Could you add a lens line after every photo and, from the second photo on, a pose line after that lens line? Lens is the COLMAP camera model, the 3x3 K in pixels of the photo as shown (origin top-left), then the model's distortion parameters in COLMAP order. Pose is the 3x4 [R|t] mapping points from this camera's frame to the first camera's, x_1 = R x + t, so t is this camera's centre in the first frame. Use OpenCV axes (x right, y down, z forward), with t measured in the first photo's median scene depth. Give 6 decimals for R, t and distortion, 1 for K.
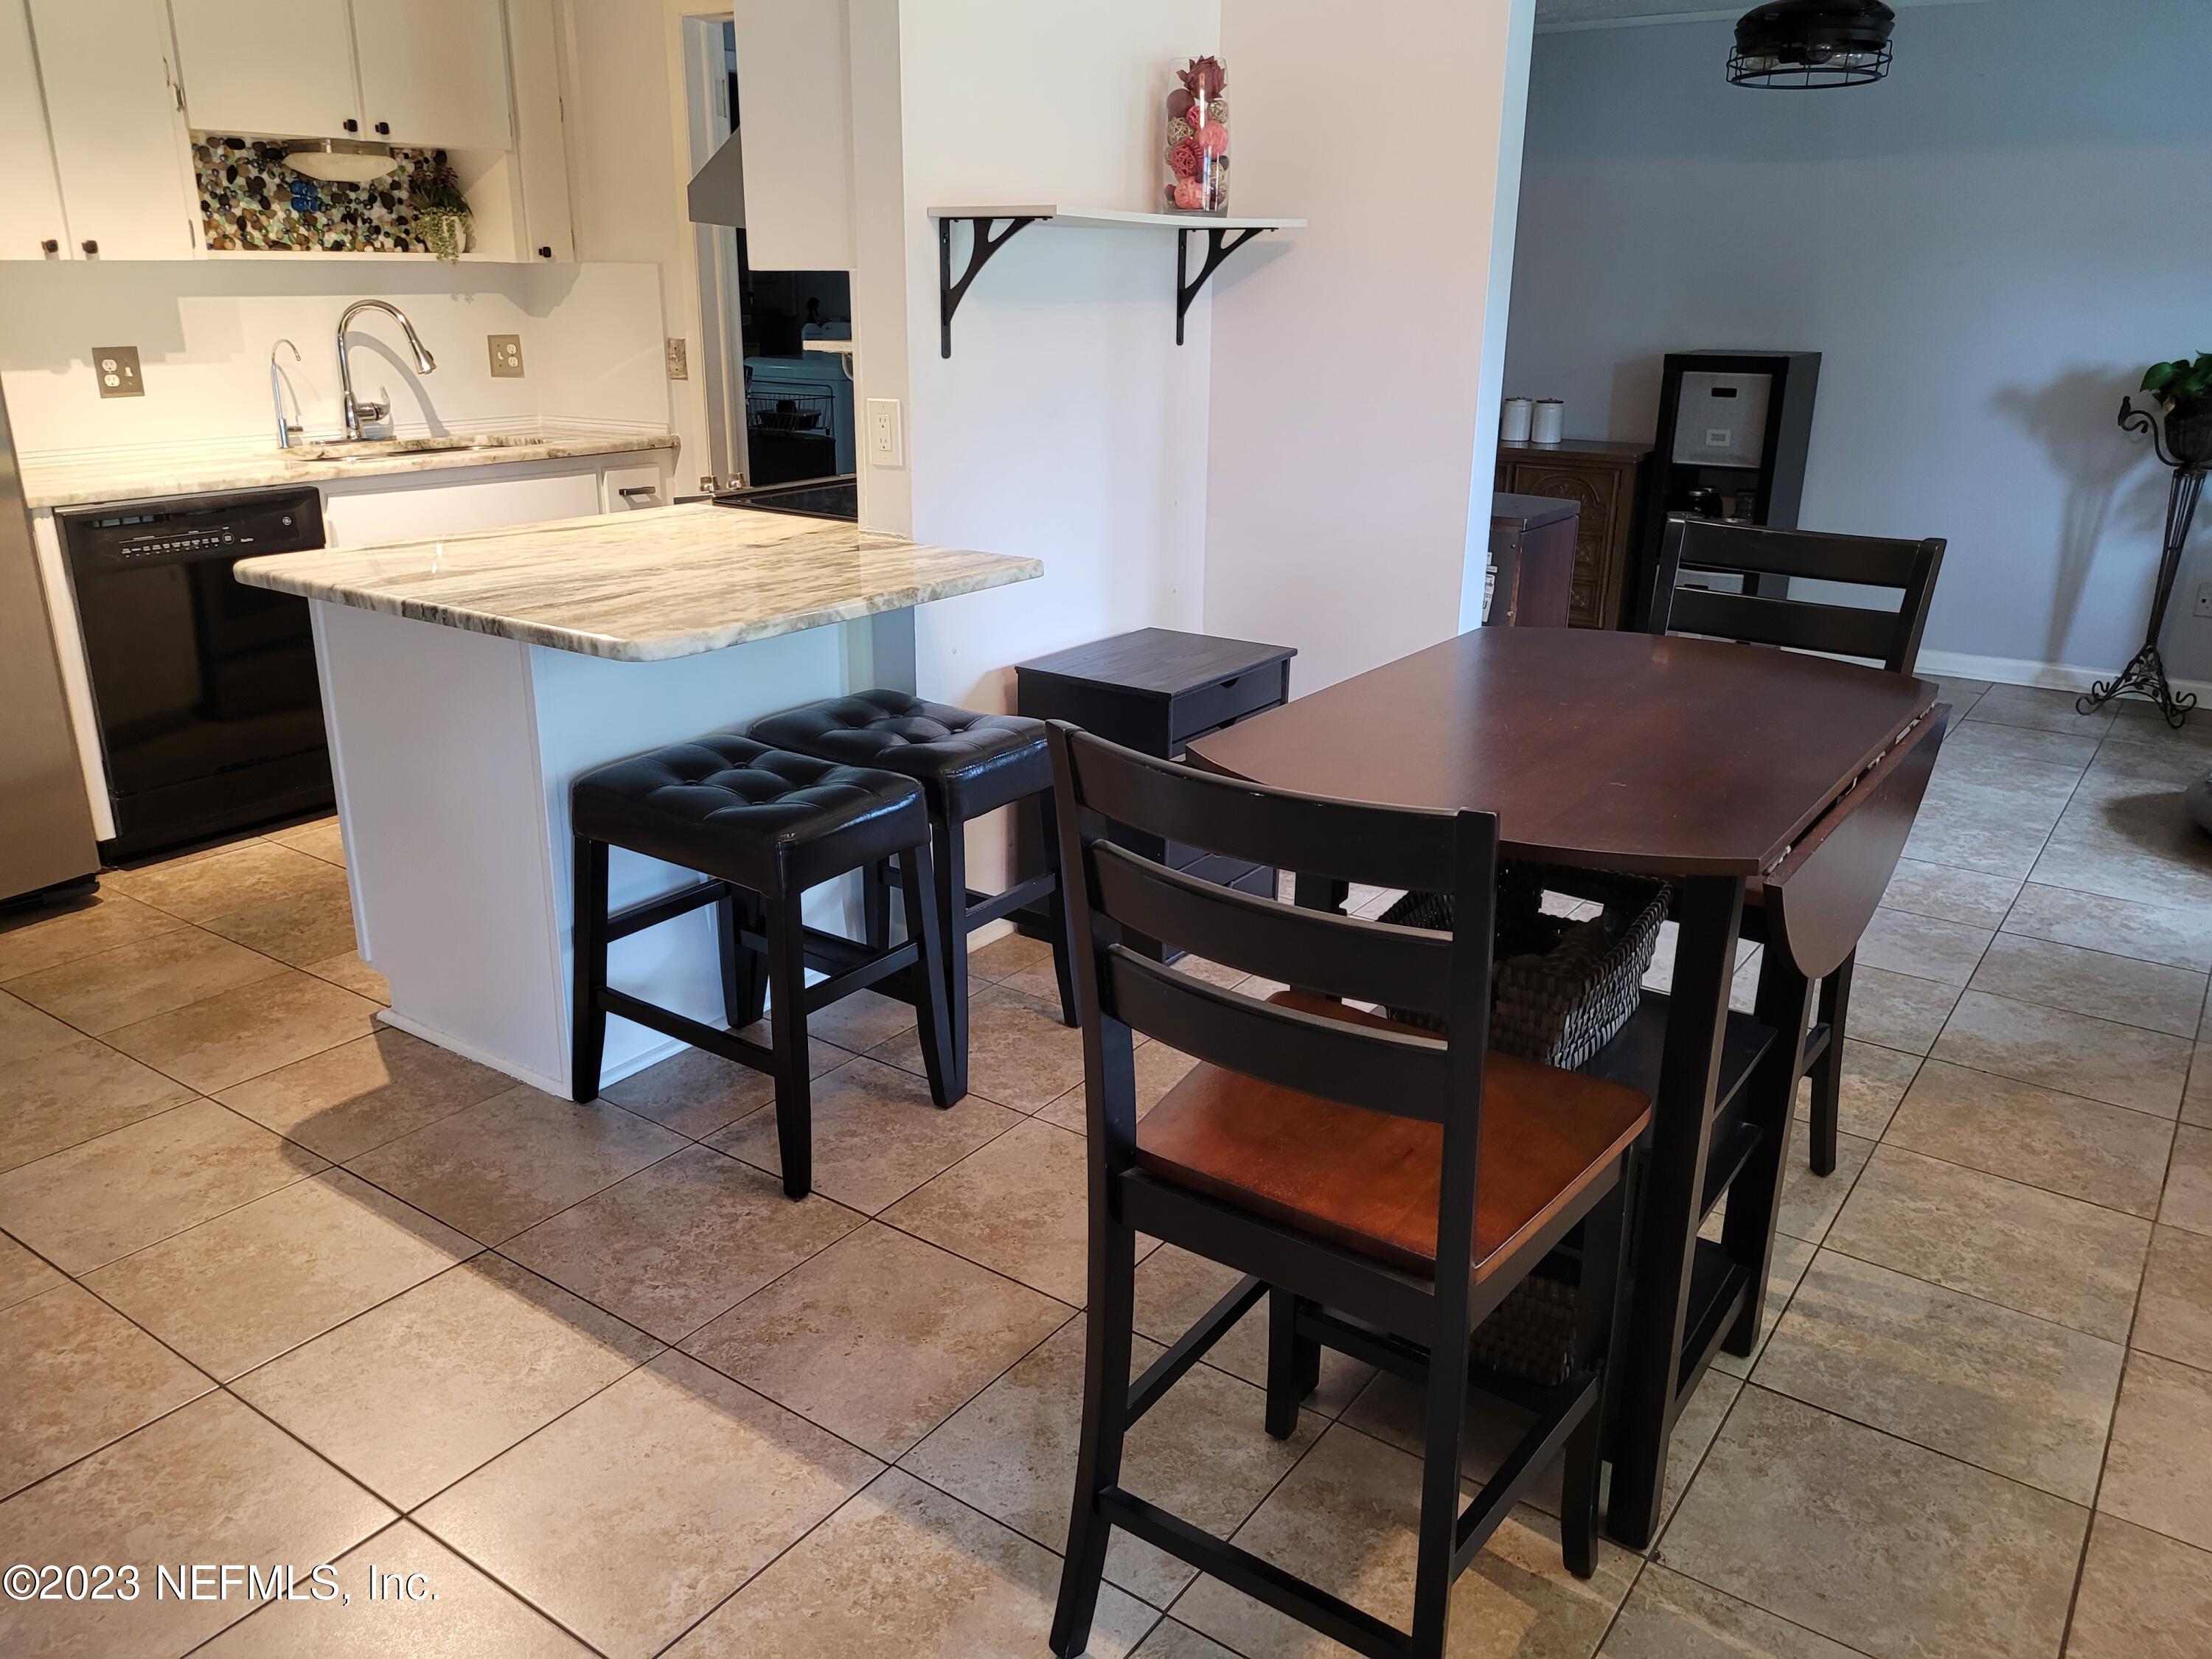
lens RADIAL K [[1663.5, 0, 1099.3], [0, 1663.5, 827.5], [0, 0, 1]] dist [0.053130, -0.053611]
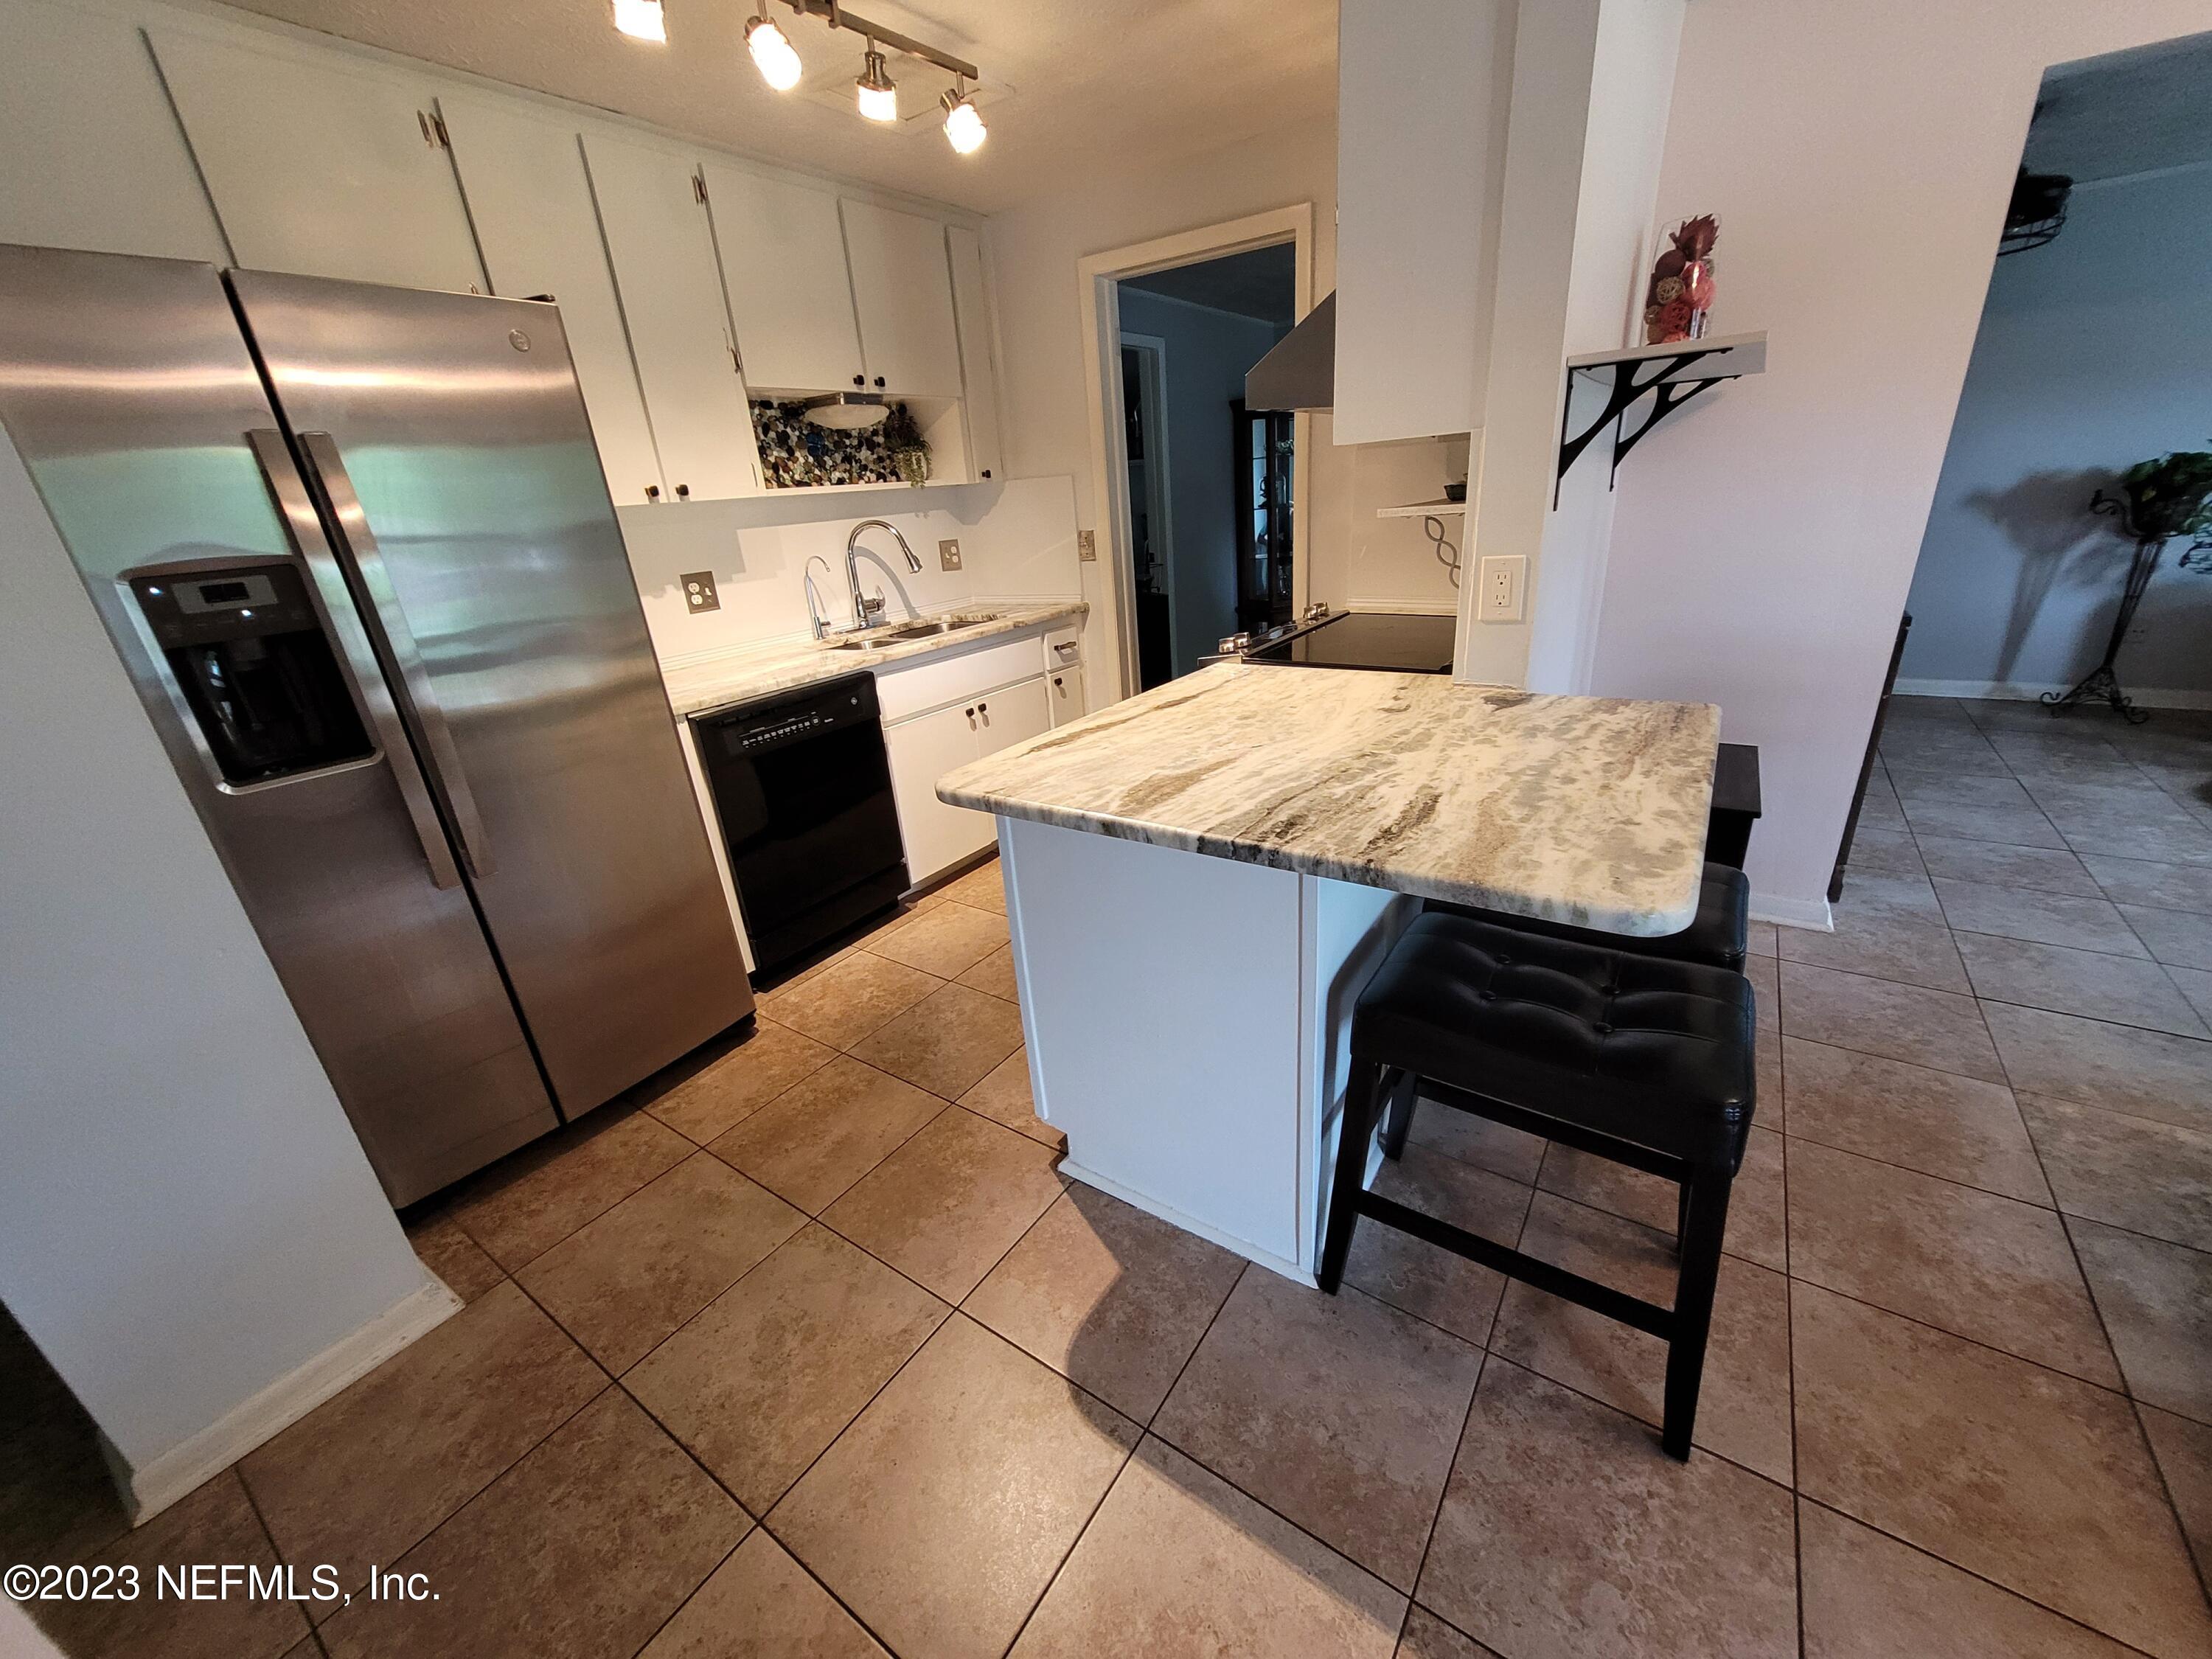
lens RADIAL K [[860.4, 0, 1120.1], [0, 860.4, 834.8], [0, 0, 1]] dist [0.000873, -0.002142]
pose [[0.996628, -0.081406, -0.010242, -0.257715], [0.081876, 0.994832, 0.060040, -0.094517], [0.005301, -0.060676, 0.998143, 0.317973]]
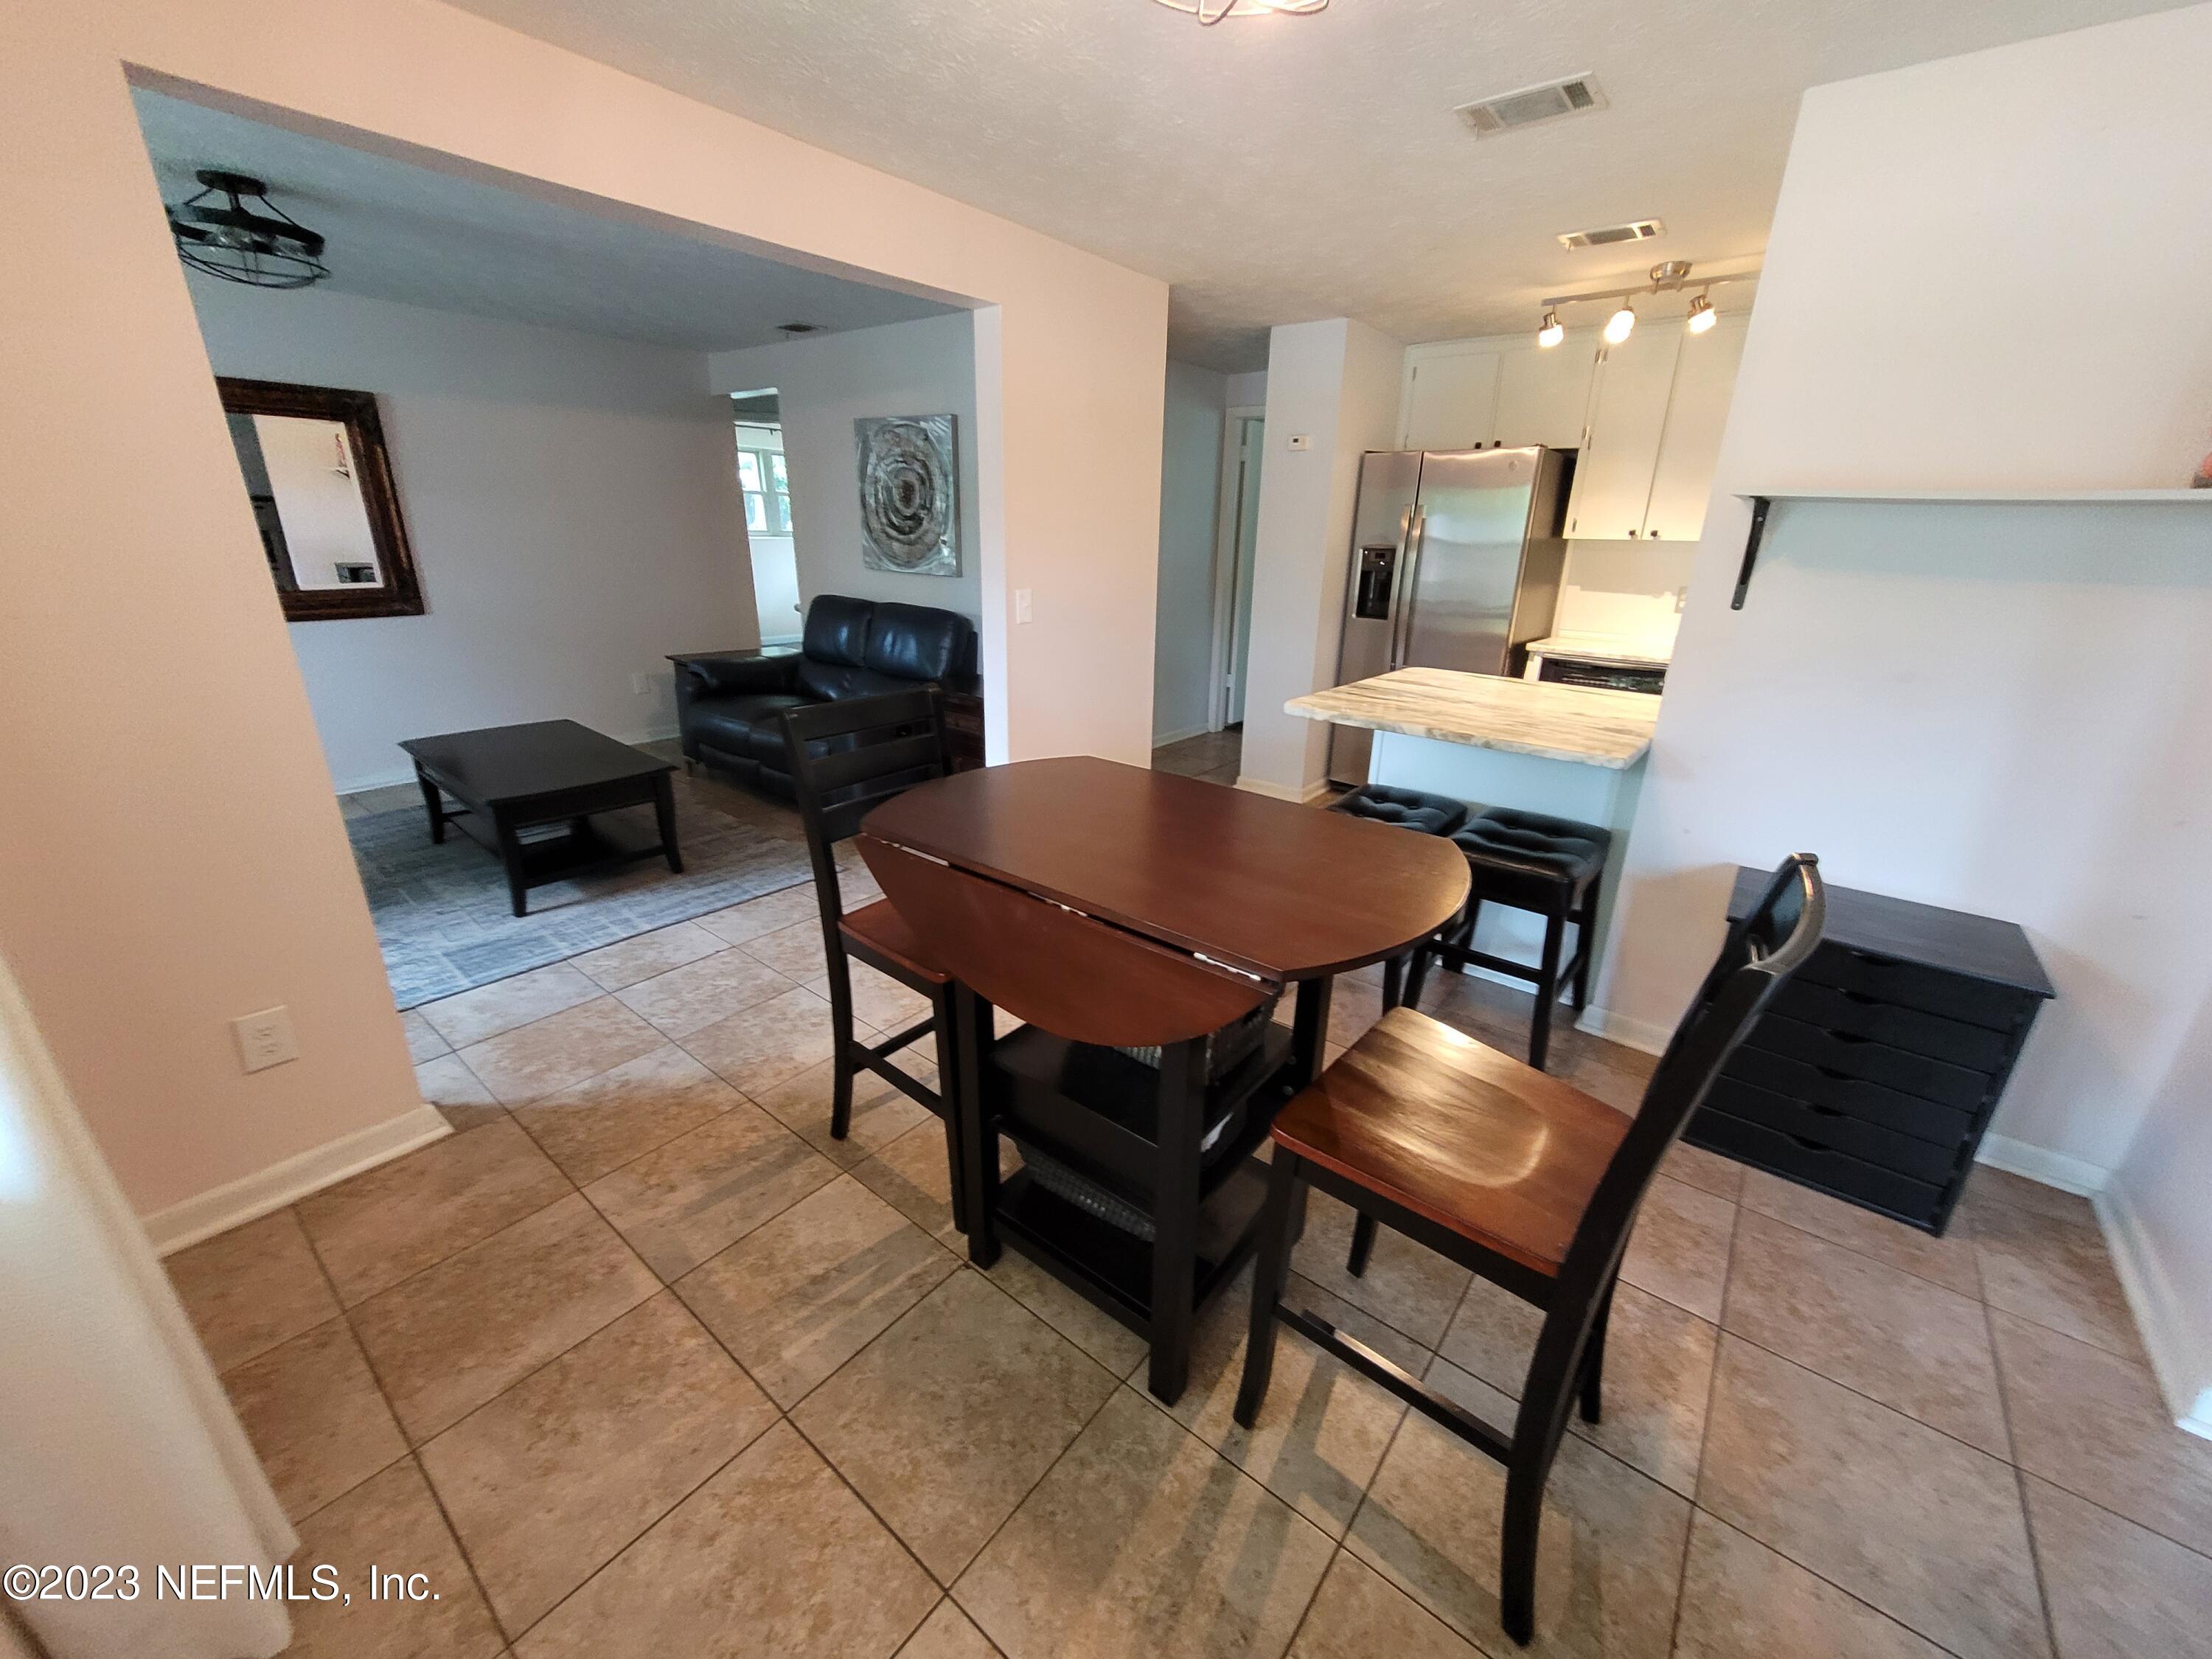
lens RADIAL K [[860.4, 0, 1120.1], [0, 860.4, 834.8], [0, 0, 1]] dist [0.000873, -0.002142]
pose [[-0.047353, 0.334264, -0.941289, 0.428278], [-0.341407, 0.880179, 0.329738, -0.131039], [0.938722, 0.336977, 0.072441, 0.393971]]
